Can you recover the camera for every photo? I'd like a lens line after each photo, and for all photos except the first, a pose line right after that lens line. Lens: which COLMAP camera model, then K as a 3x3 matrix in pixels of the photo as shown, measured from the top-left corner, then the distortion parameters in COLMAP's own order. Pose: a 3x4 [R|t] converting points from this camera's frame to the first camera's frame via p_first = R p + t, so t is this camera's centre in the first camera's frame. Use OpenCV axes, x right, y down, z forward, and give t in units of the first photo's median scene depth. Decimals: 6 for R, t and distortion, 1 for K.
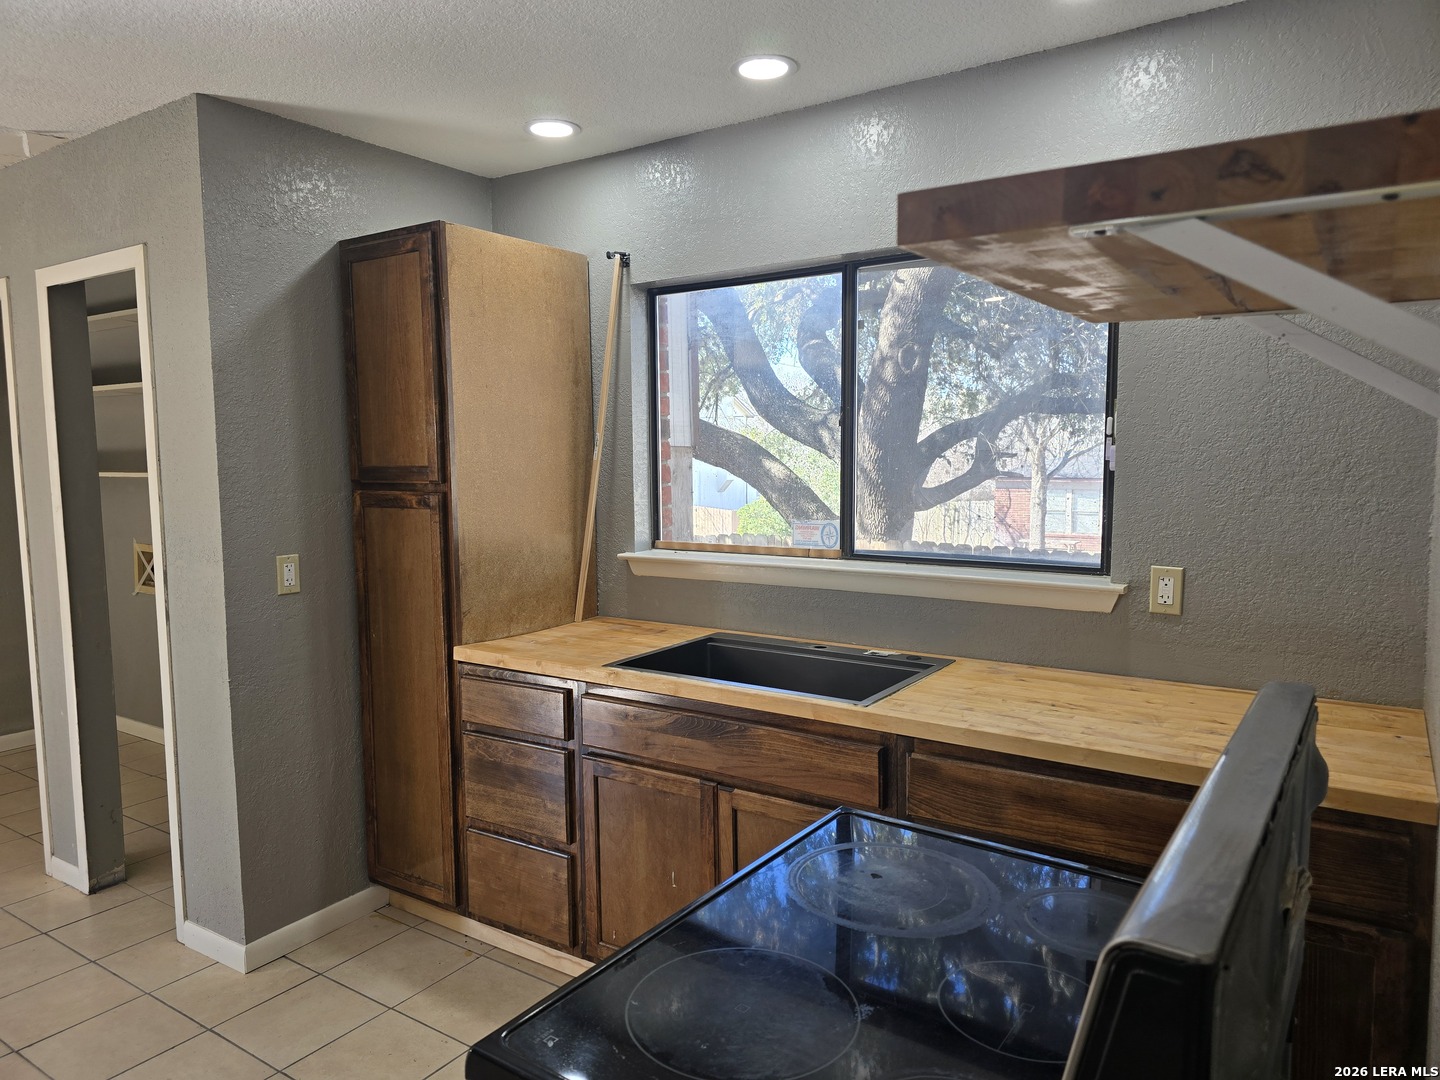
lens RADIAL K [[964.7, 0, 718.9], [0, 964.7, 535.9], [0, 0, 1]] dist [0.056968, -0.000529]
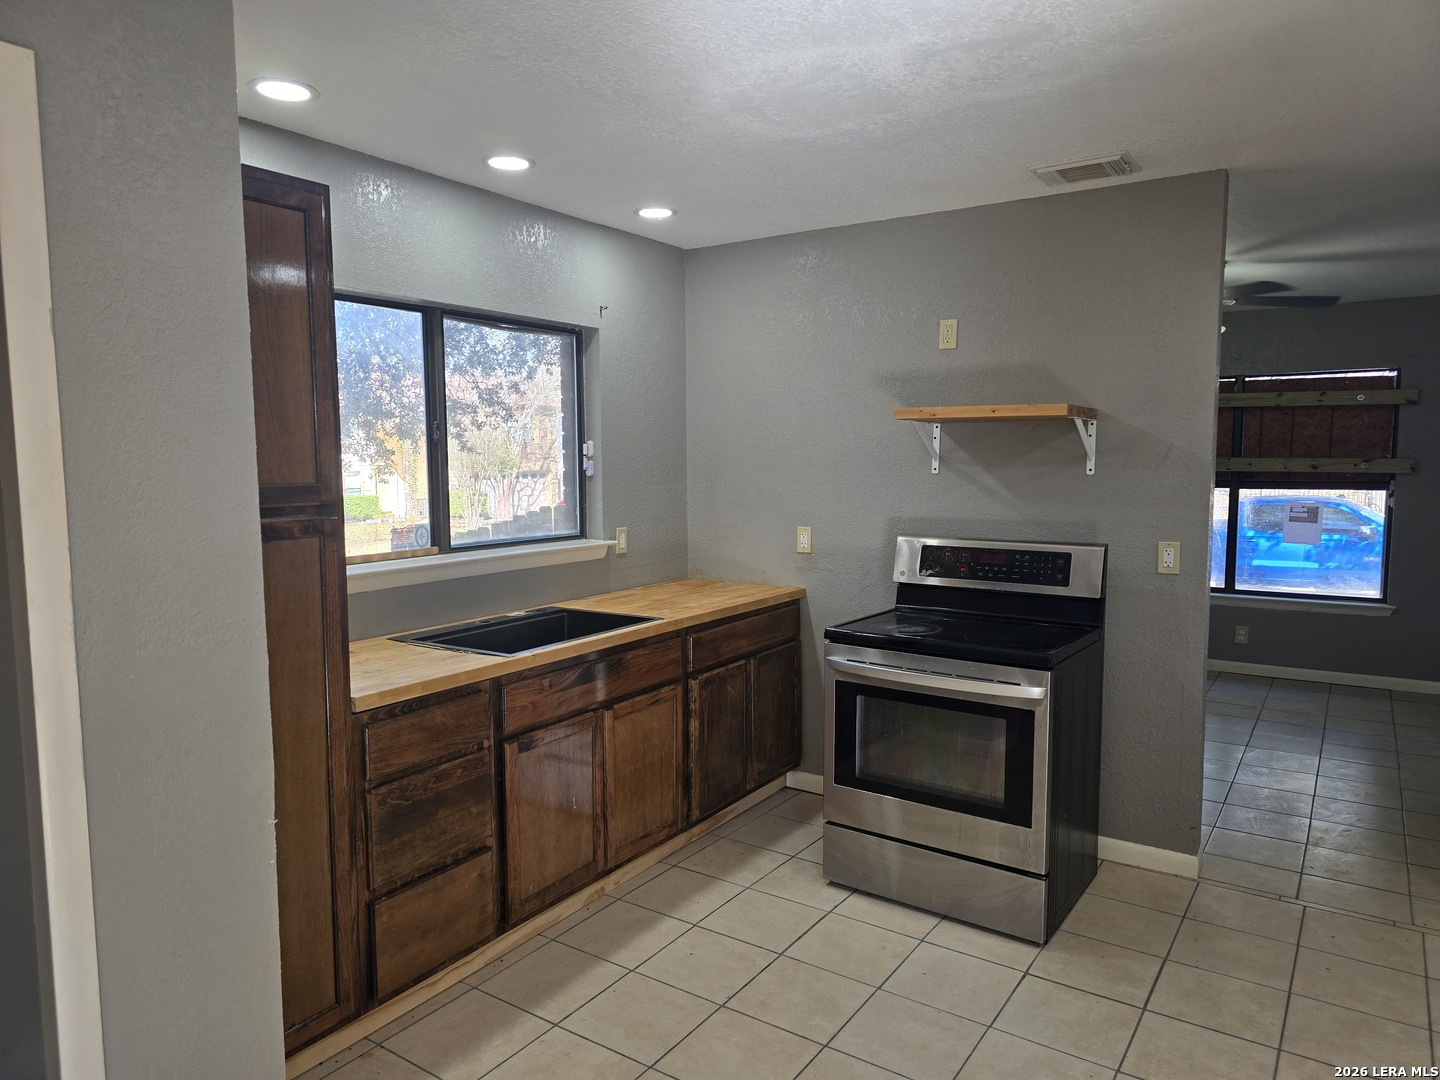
lens RADIAL K [[964.7, 0, 717.1], [0, 964.7, 545.4], [0, 0, 1]] dist [0.056968, -0.000529]
pose [[-0.006048, -0.084164, 0.996434, -1.133780], [0.091710, 0.992206, 0.084364, -0.059867], [-0.995767, 0.091894, 0.001718, 0.693921]]
